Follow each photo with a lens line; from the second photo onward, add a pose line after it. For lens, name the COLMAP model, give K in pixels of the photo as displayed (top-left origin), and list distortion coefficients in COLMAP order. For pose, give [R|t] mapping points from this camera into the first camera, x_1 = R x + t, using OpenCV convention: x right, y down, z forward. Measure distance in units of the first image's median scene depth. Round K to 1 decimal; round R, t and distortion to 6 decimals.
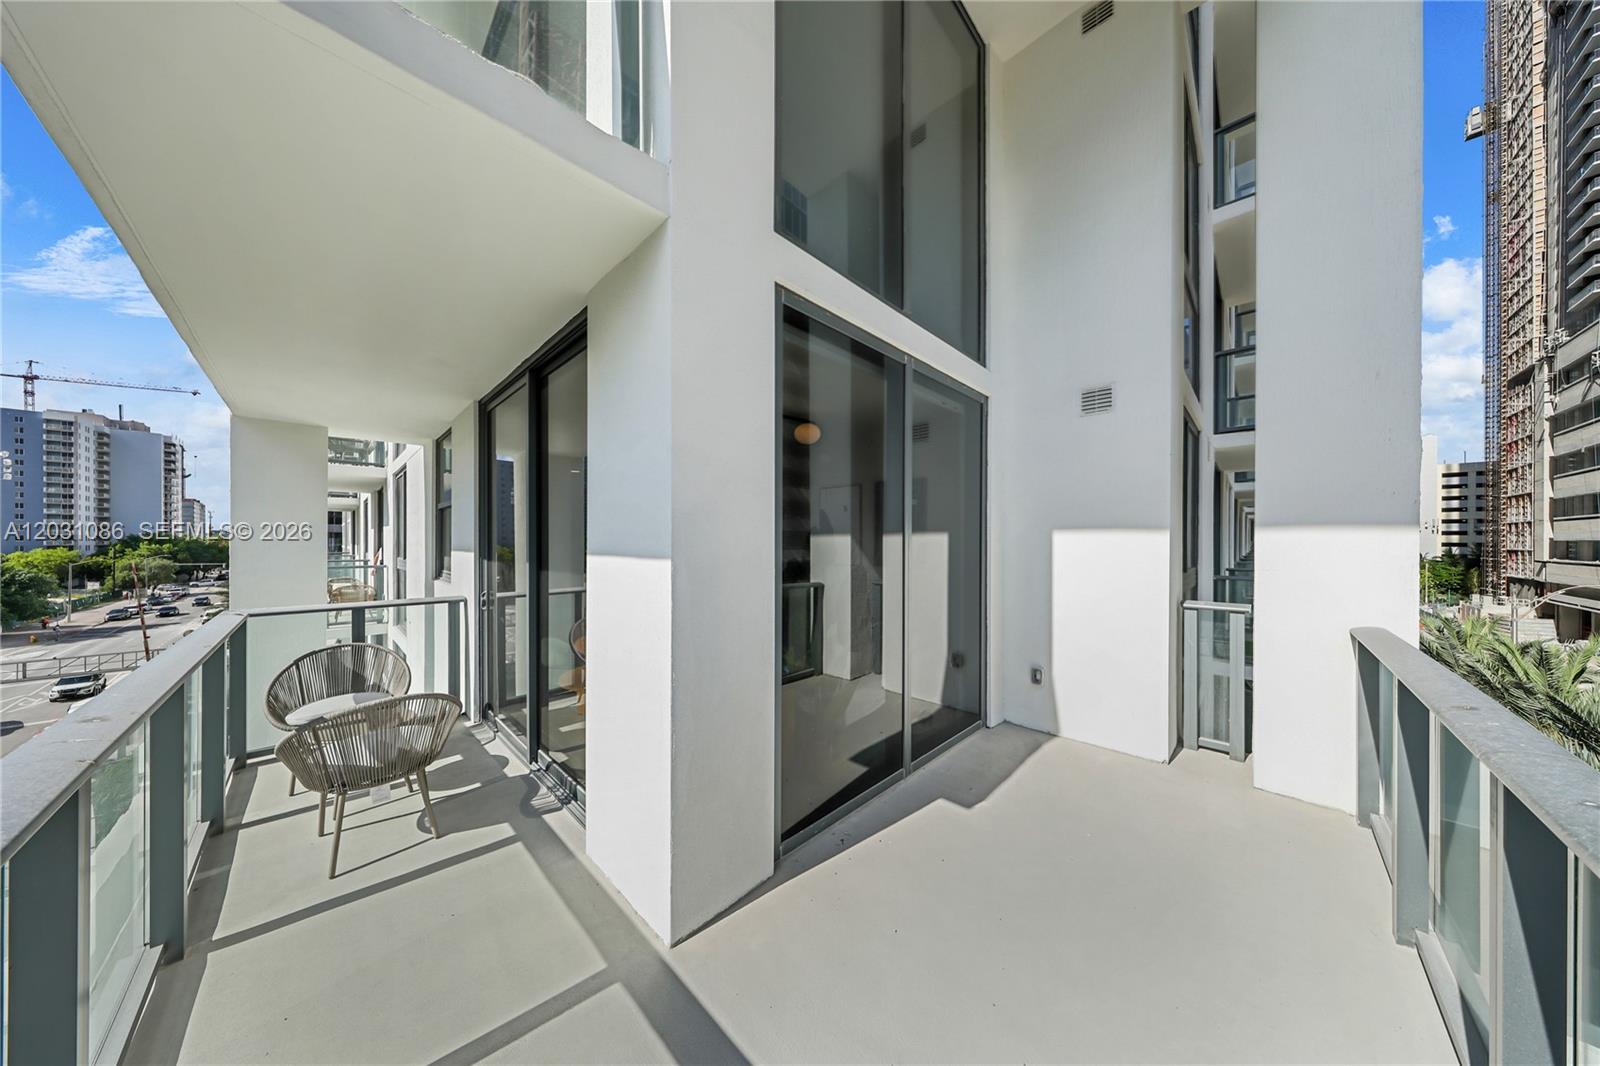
lens RADIAL K [[469.7, 0, 800.5], [0, 469.7, 548.6], [0, 0, 1]] dist [-0.000008, -0.000002]
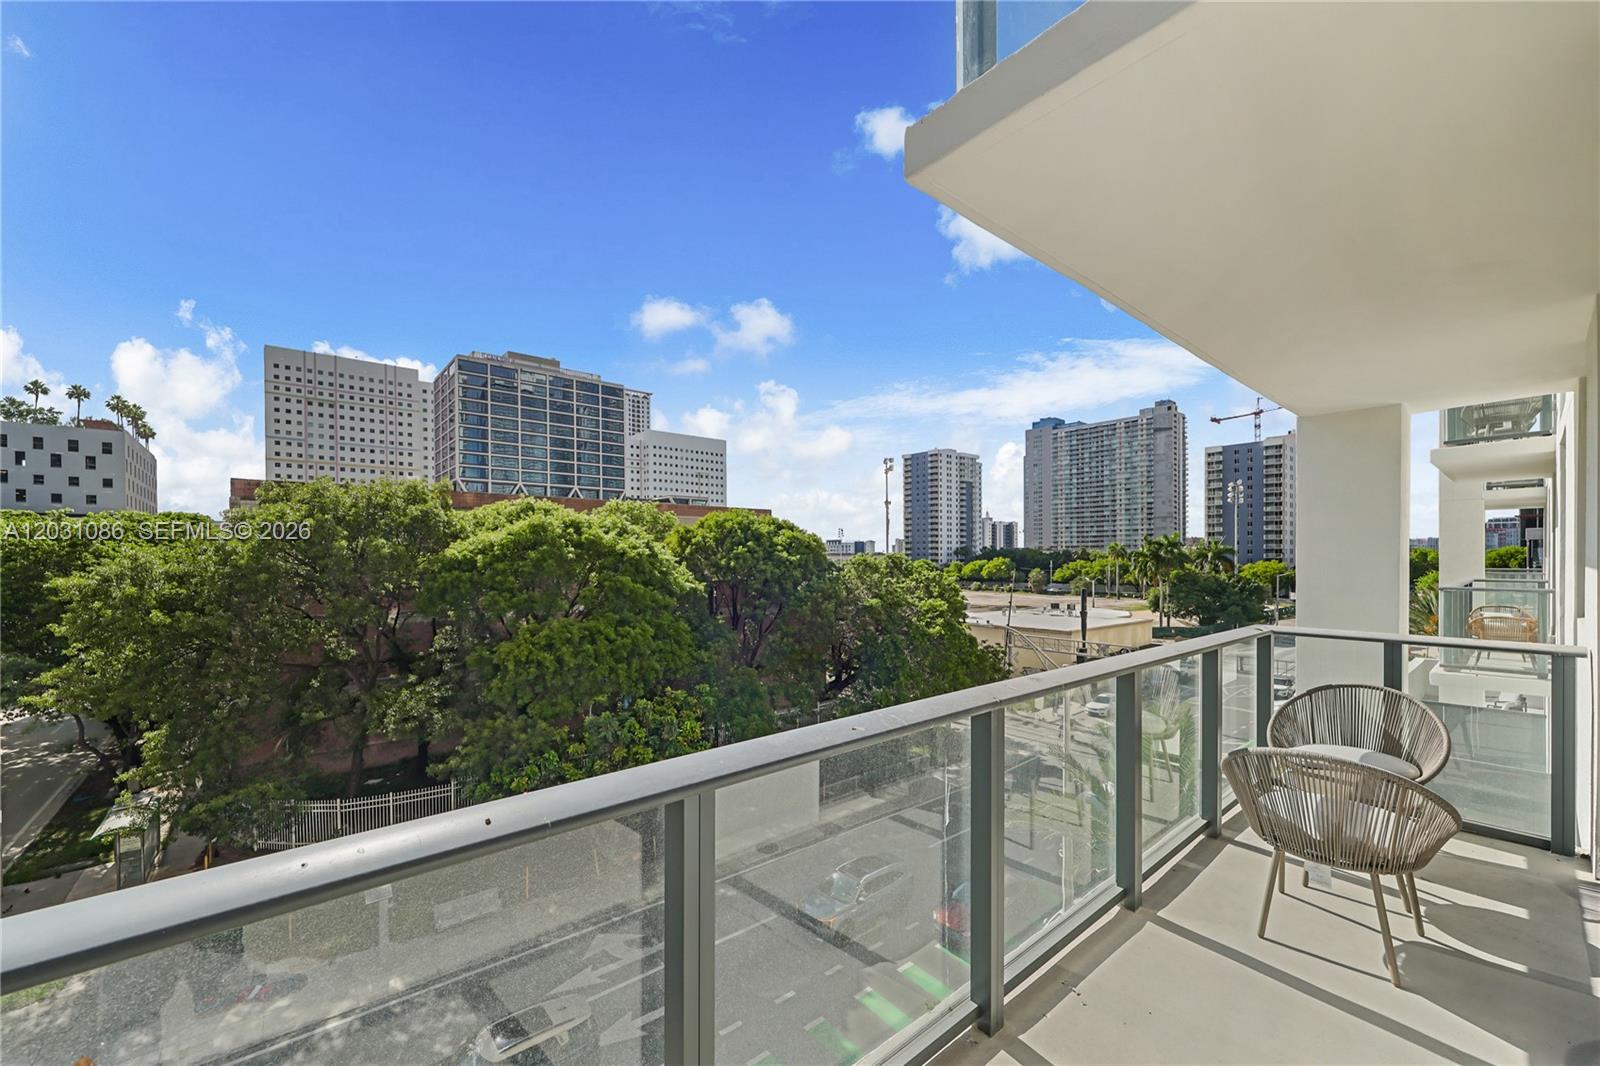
lens RADIAL K [[615.1, 0, 776.6], [0, 615.1, 561.5], [0, 0, 1]] dist [-0.000980, -0.000122]
pose [[-0.116319, 0.004760, -0.993201, 0.151321], [-0.005524, 0.999970, 0.005440, -0.001520], [0.993197, 0.006119, -0.116289, 0.140201]]
